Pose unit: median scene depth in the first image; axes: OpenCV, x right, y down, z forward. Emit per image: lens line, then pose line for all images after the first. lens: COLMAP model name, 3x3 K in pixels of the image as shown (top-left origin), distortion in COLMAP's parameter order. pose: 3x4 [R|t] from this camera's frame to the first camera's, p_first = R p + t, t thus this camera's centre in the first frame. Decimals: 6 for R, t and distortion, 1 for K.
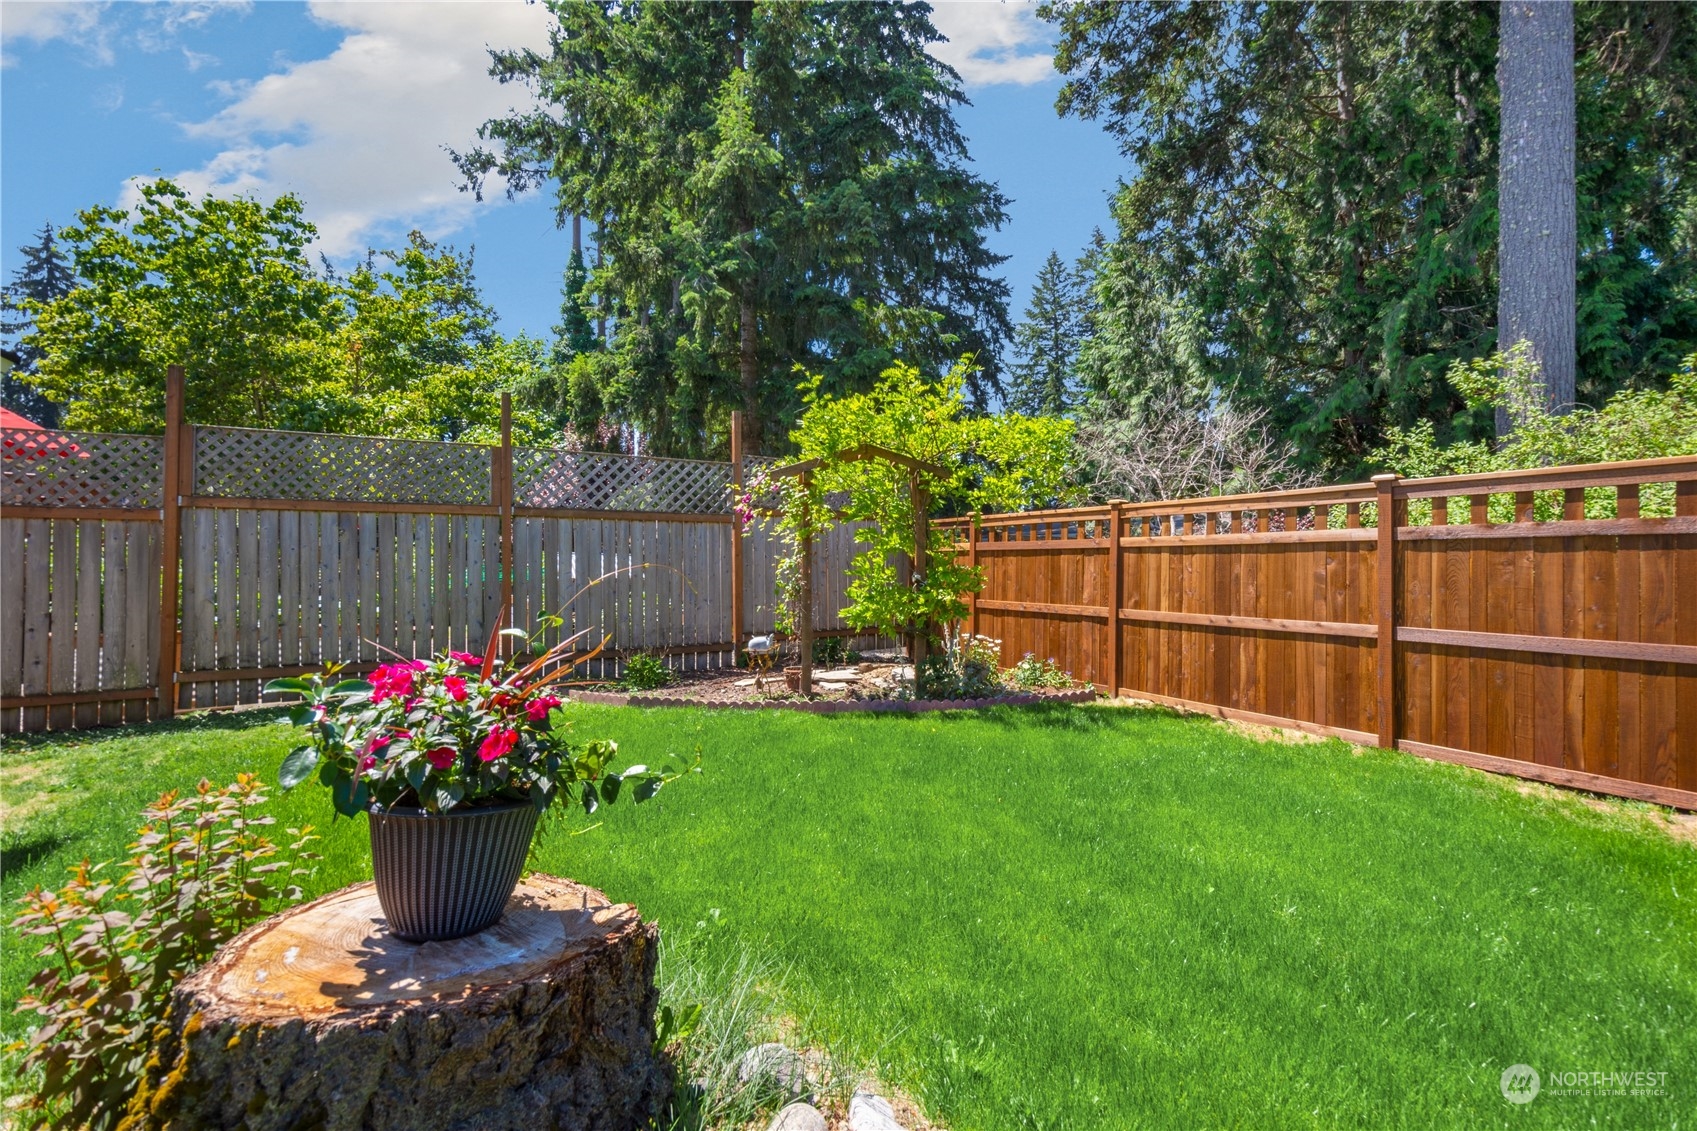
lens RADIAL K [[760.9, 0, 835.8], [0, 760.9, 566.8], [0, 0, 1]] dist [0.020888, -0.004809]
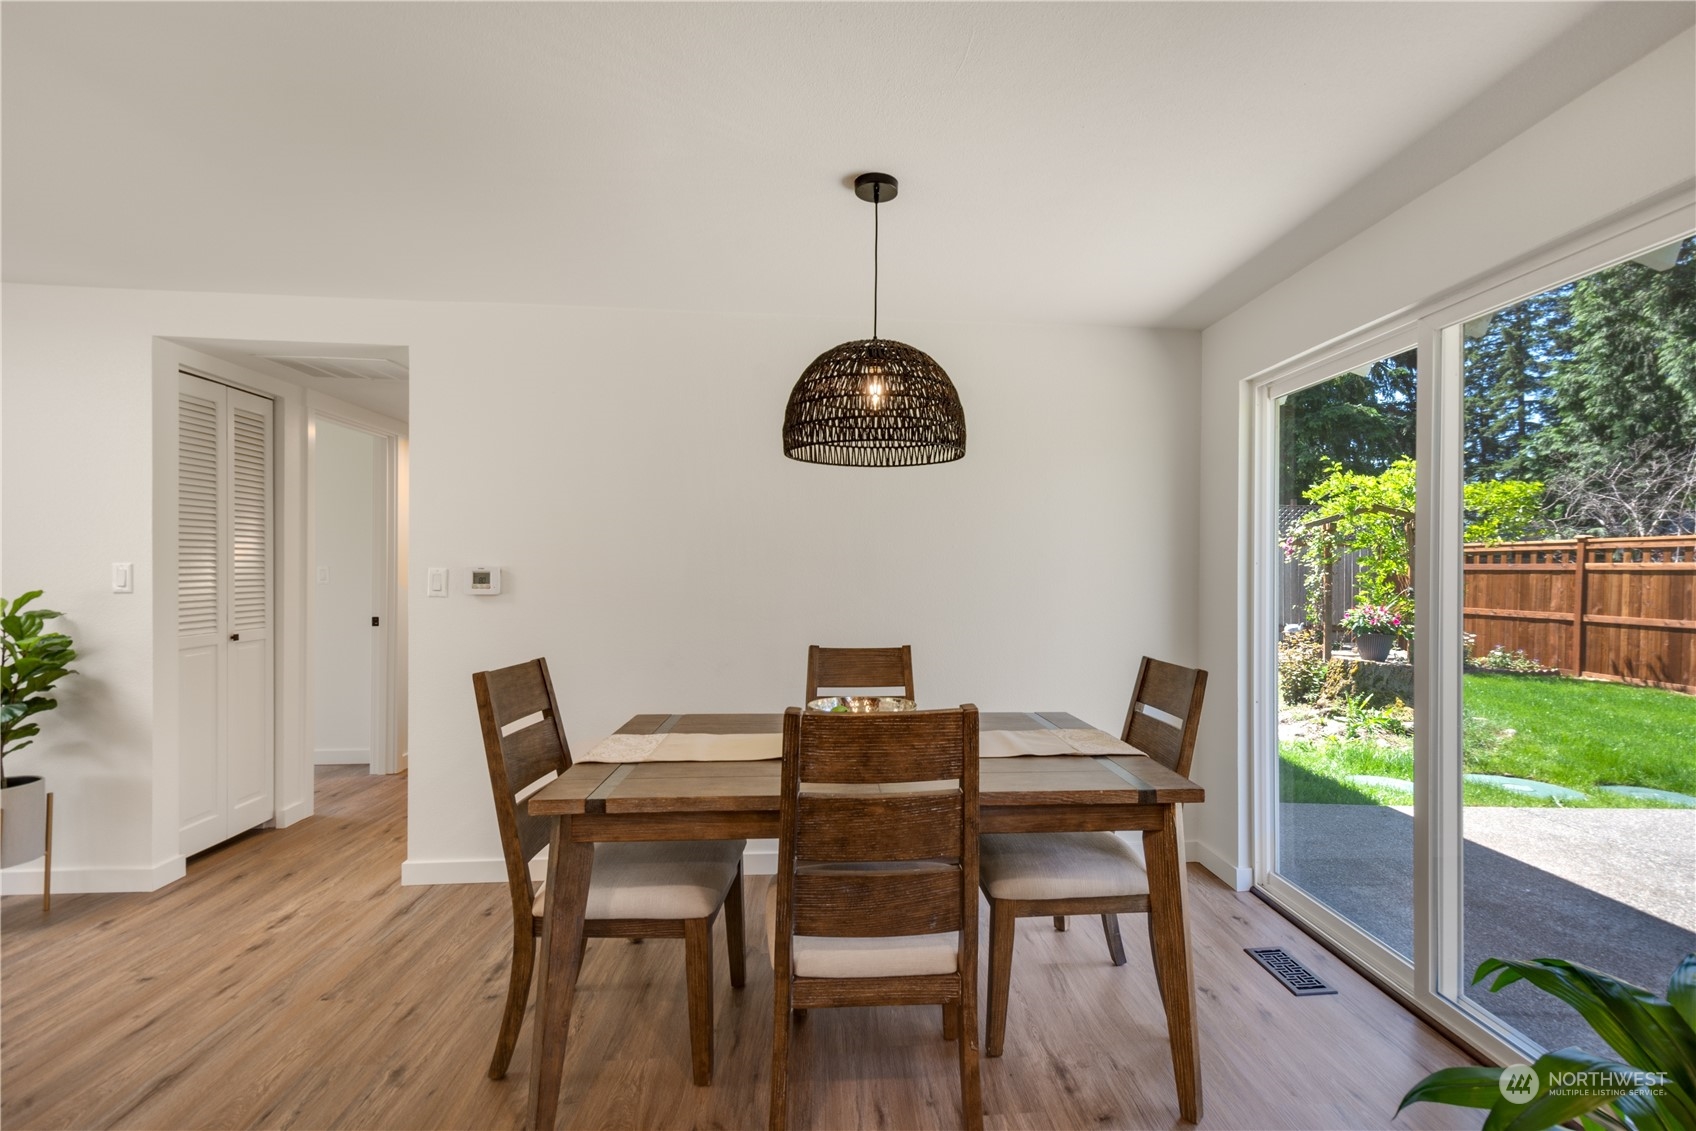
lens RADIAL K [[760.5, 0, 876.7], [0, 760.5, 578.5], [0, 0, 1]] dist [0.020888, -0.004809]
pose [[0.917575, 0.009788, -0.397442, -0.249572], [-0.007776, 0.999947, 0.006674, -0.009327], [0.397486, -0.003034, 0.917603, -0.791933]]
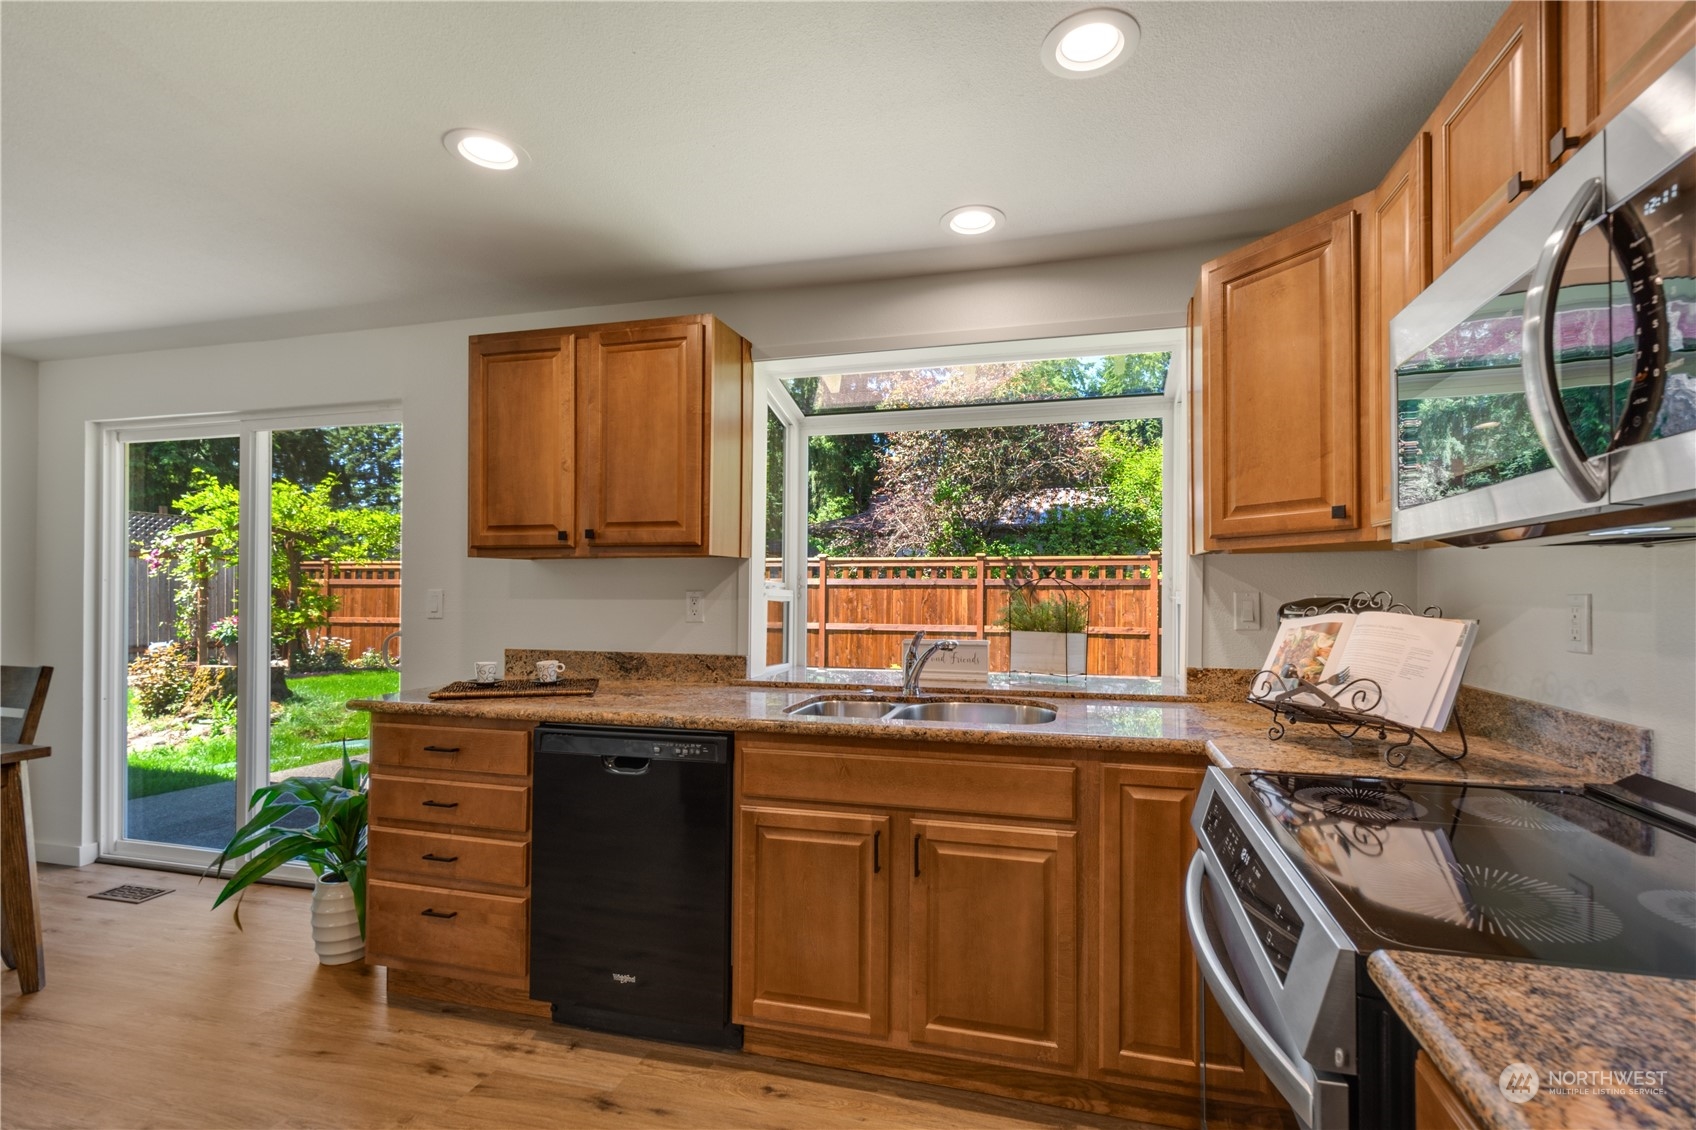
lens RADIAL K [[760.5, 0, 883.6], [0, 760.5, 577.6], [0, 0, 1]] dist [0.020888, -0.004809]
pose [[0.669522, 0.011936, 0.742696, -0.258414], [0.001393, 0.999849, -0.017325, -0.008733], [-0.742791, 0.012634, 0.669404, -1.017470]]
